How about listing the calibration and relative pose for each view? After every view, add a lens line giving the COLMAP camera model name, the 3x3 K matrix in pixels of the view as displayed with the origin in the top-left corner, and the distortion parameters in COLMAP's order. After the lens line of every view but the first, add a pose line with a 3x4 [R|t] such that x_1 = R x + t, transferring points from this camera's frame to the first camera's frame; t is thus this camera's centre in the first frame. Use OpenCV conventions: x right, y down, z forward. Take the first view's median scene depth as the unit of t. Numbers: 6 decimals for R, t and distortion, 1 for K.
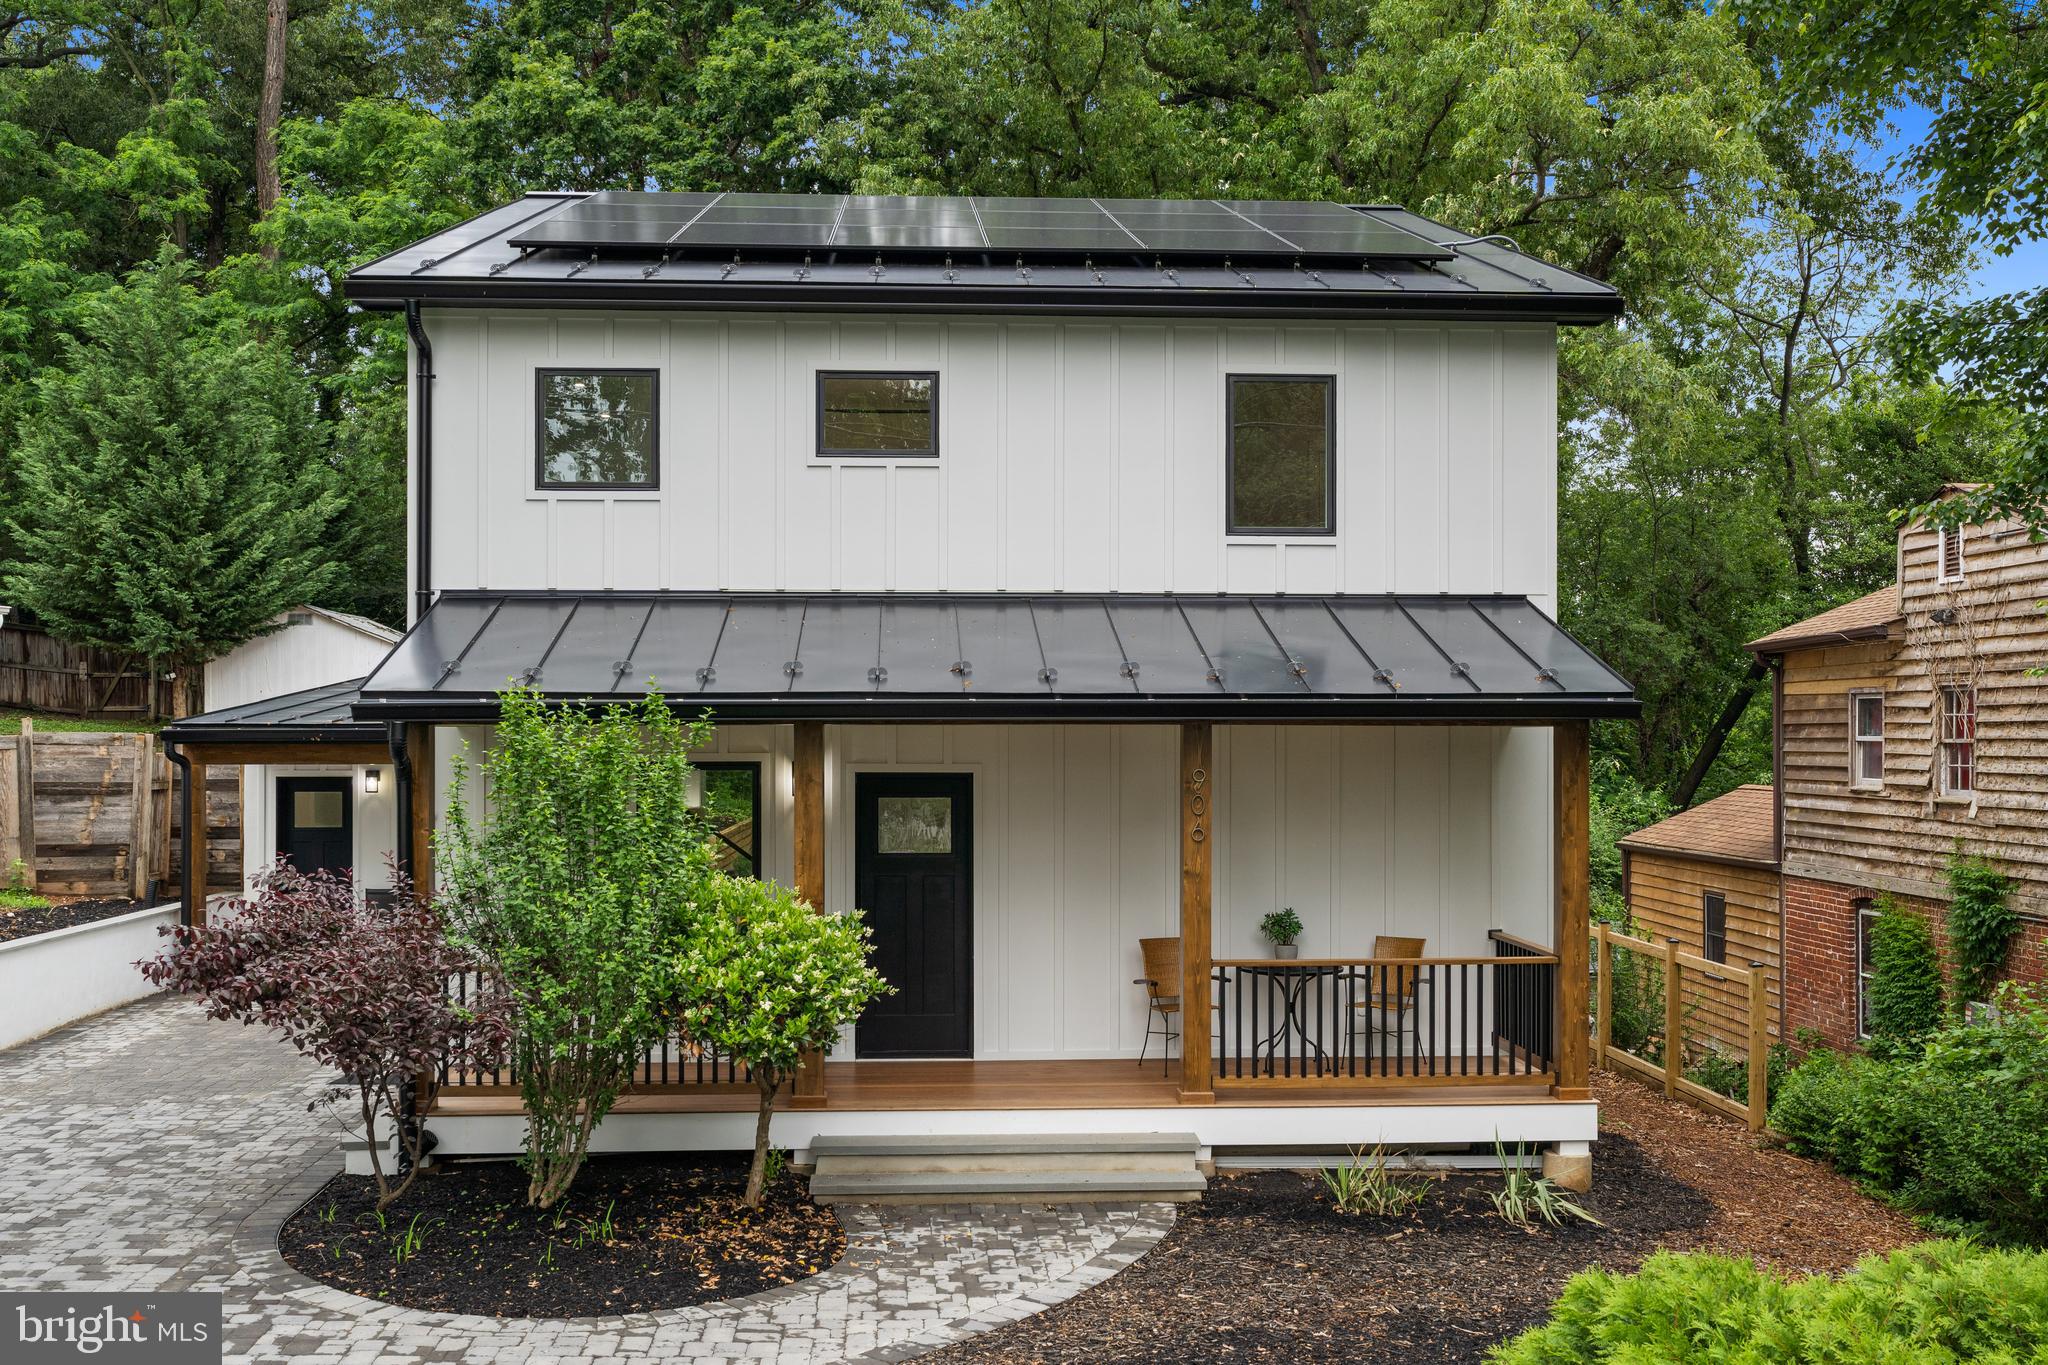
lens RADIAL K [[2054.1, 0, 1025.3], [0, 2054.1, 673.2], [0, 0, 1]] dist [-0.012409, 0.000000]
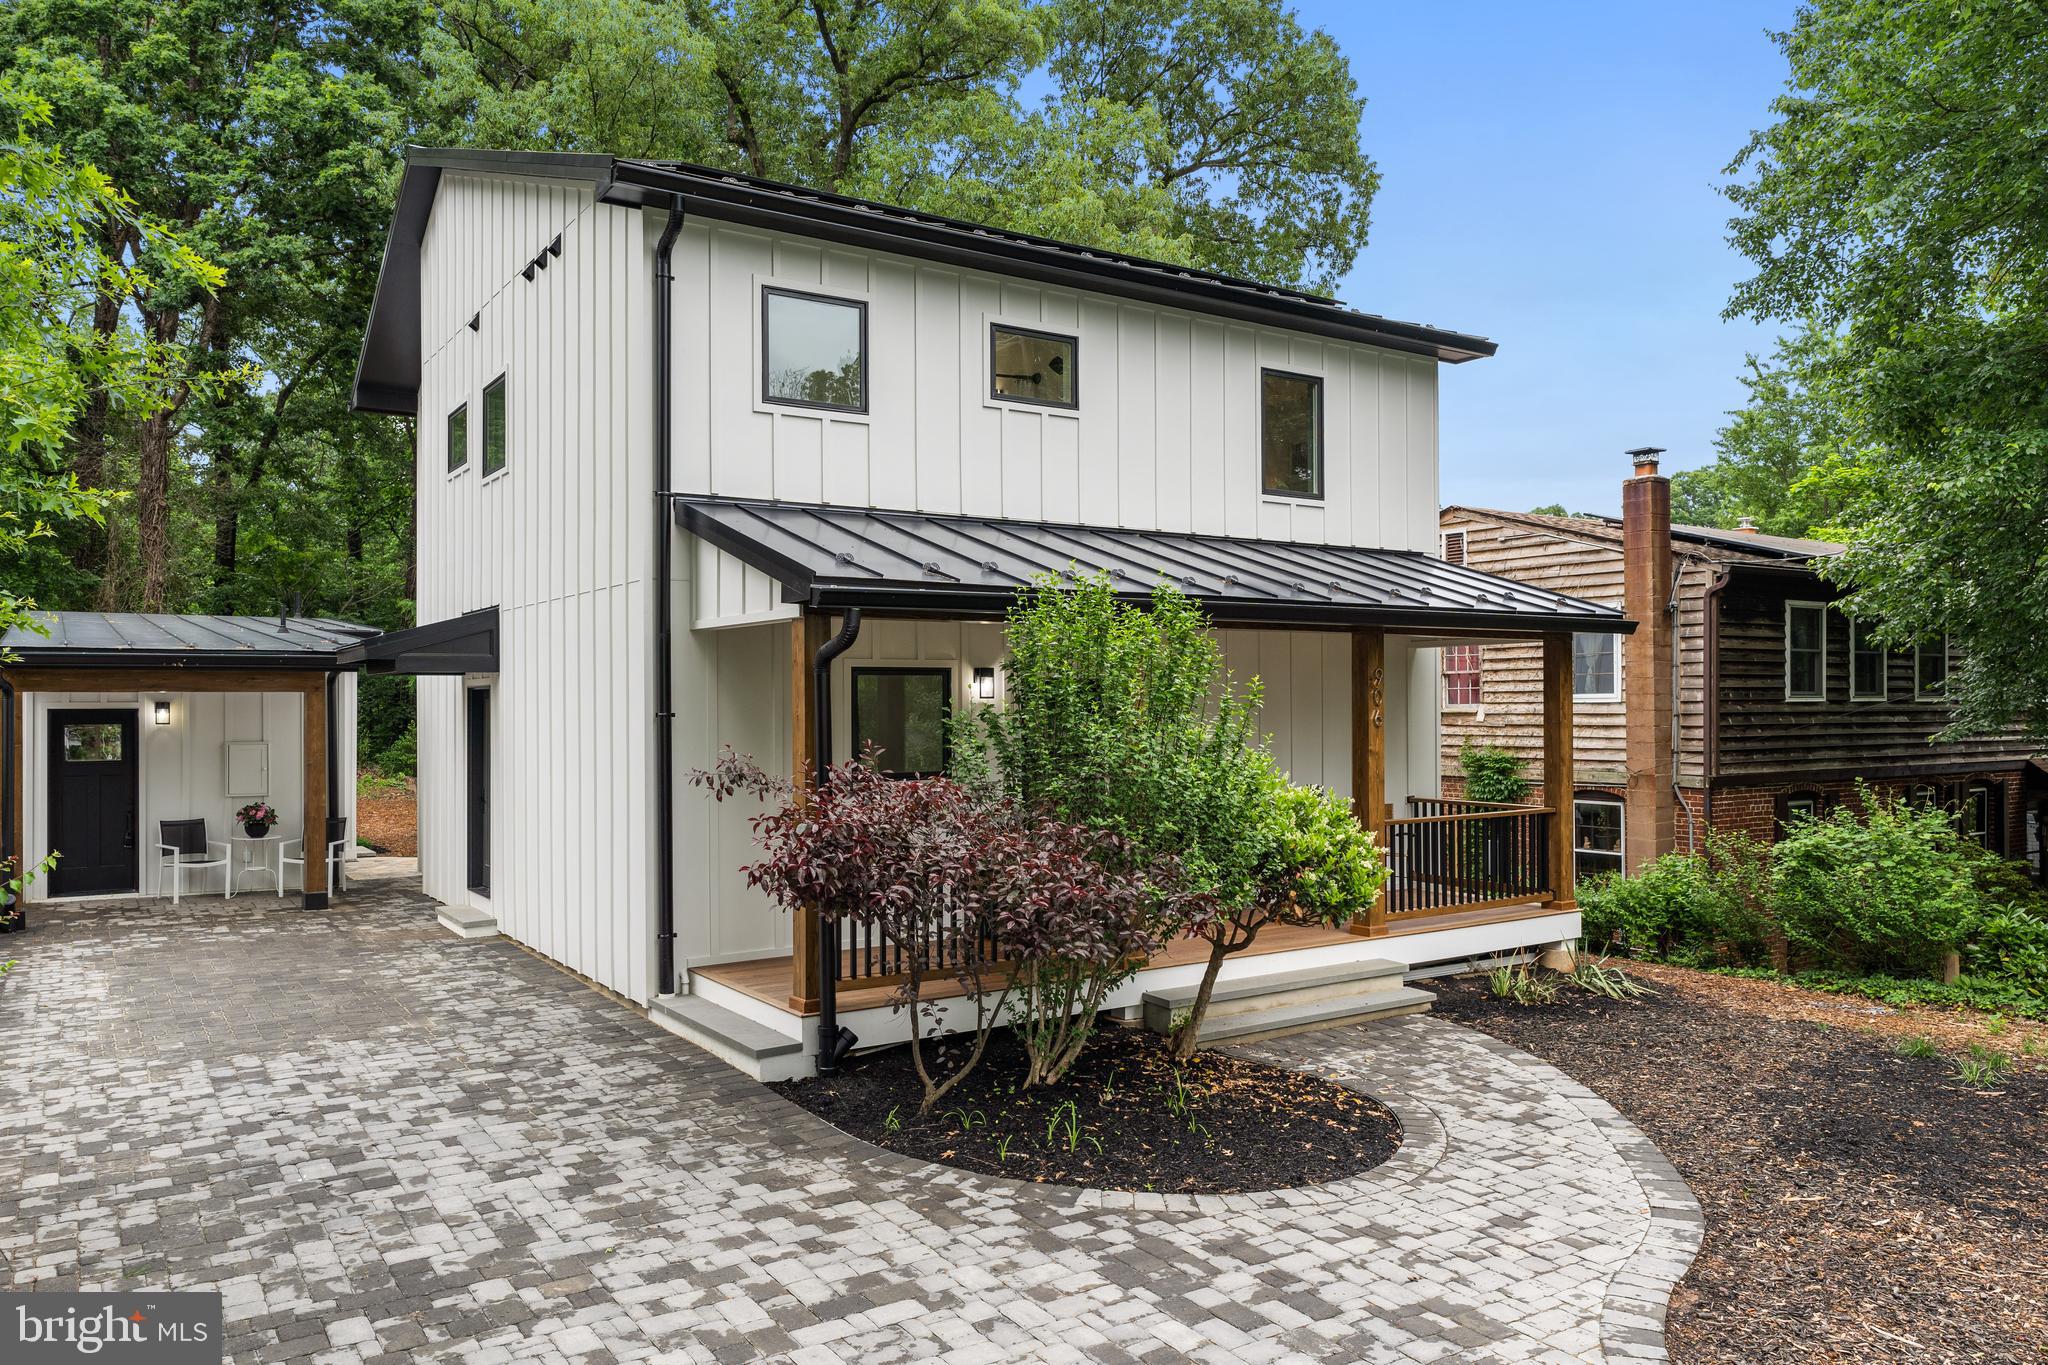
lens RADIAL K [[1436.9, 0, 1023.2], [0, 1436.9, 674.8], [0, 0, 1]] dist [0.010132, 0.001112]
pose [[0.863584, 0.005720, 0.504172, -0.480724], [-0.011725, 0.999893, 0.008740, 0.038879], [-0.504068, -0.013459, 0.863559, 0.305117]]
